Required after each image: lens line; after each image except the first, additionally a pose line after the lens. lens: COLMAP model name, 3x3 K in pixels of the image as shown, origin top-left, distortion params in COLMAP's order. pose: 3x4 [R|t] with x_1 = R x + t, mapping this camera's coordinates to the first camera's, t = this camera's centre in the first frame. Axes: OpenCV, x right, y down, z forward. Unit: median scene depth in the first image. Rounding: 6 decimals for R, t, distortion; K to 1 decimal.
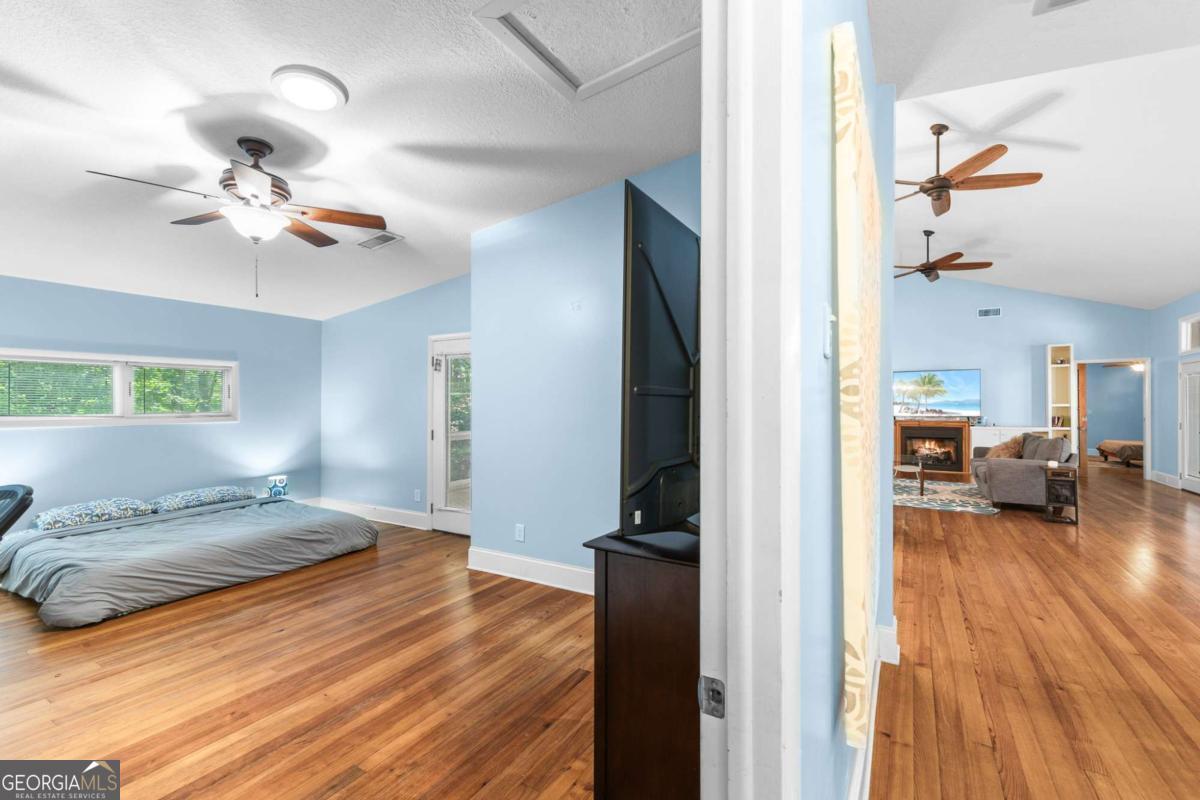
lens RADIAL K [[519.4, 0, 600.0], [0, 519.4, 400.0], [0, 0, 1]] dist [0.019534, -0.005044]
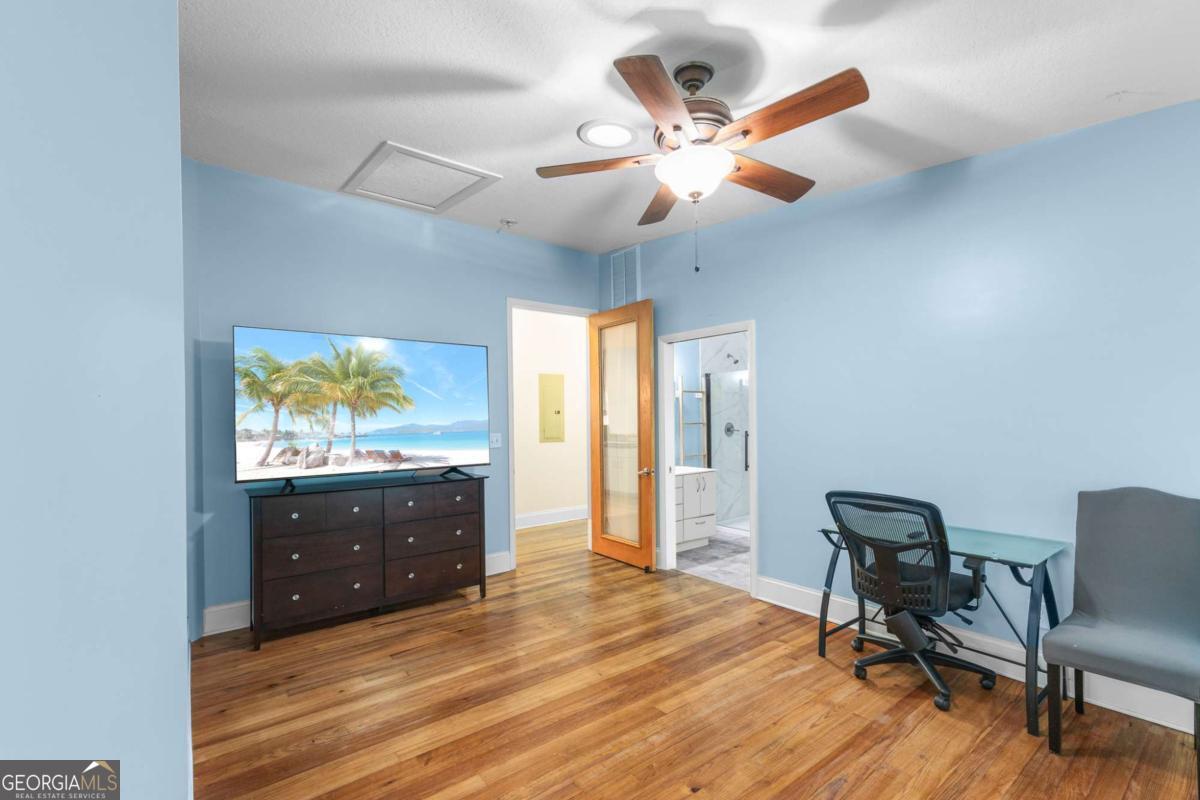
lens RADIAL K [[519.4, 0, 600.0], [0, 519.4, 400.0], [0, 0, 1]] dist [0.019534, -0.005044]
pose [[-0.937187, 0.036426, 0.346920, -0.660782], [0.012427, 0.997388, -0.071155, 0.035325], [-0.348606, -0.062374, -0.935192, 1.478028]]
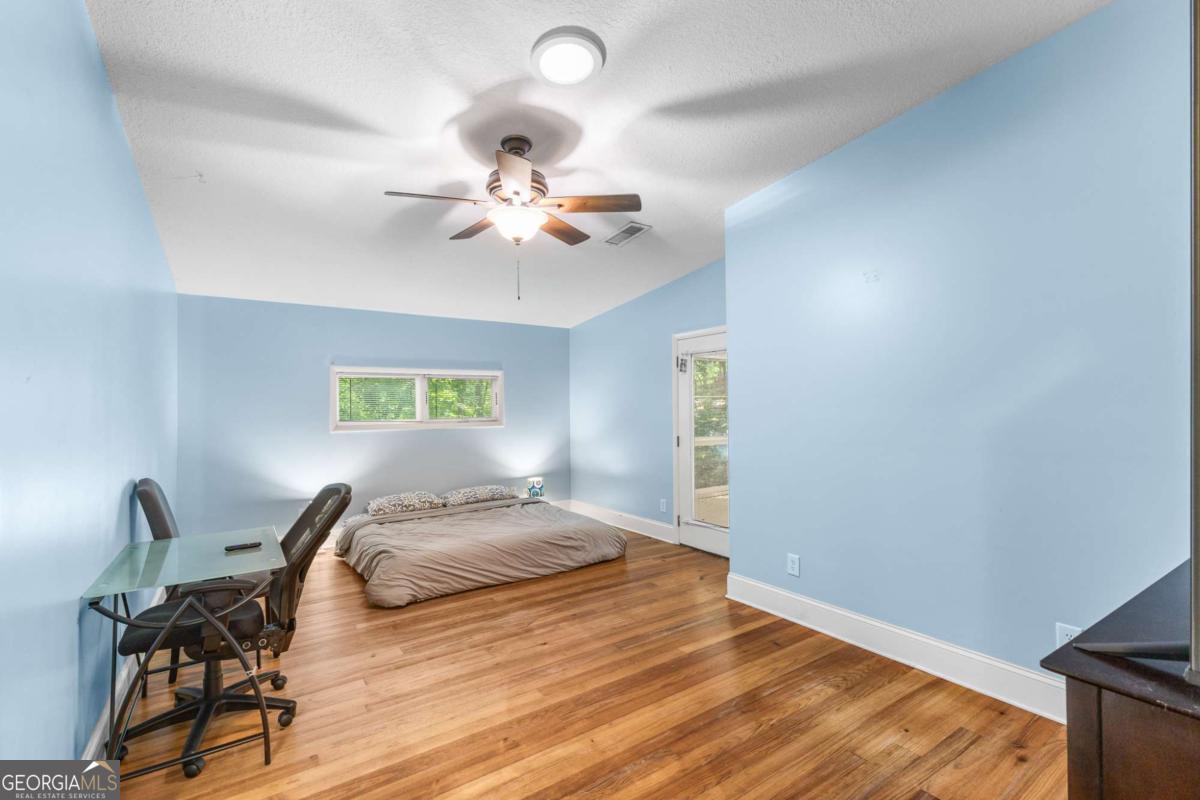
lens RADIAL K [[519.4, 0, 600.0], [0, 519.4, 400.0], [0, 0, 1]] dist [0.019534, -0.005044]
pose [[0.913087, -0.017614, -0.407384, -0.104192], [0.014865, 0.999840, -0.009911, 0.000882], [0.407494, 0.002993, 0.913203, 0.146715]]
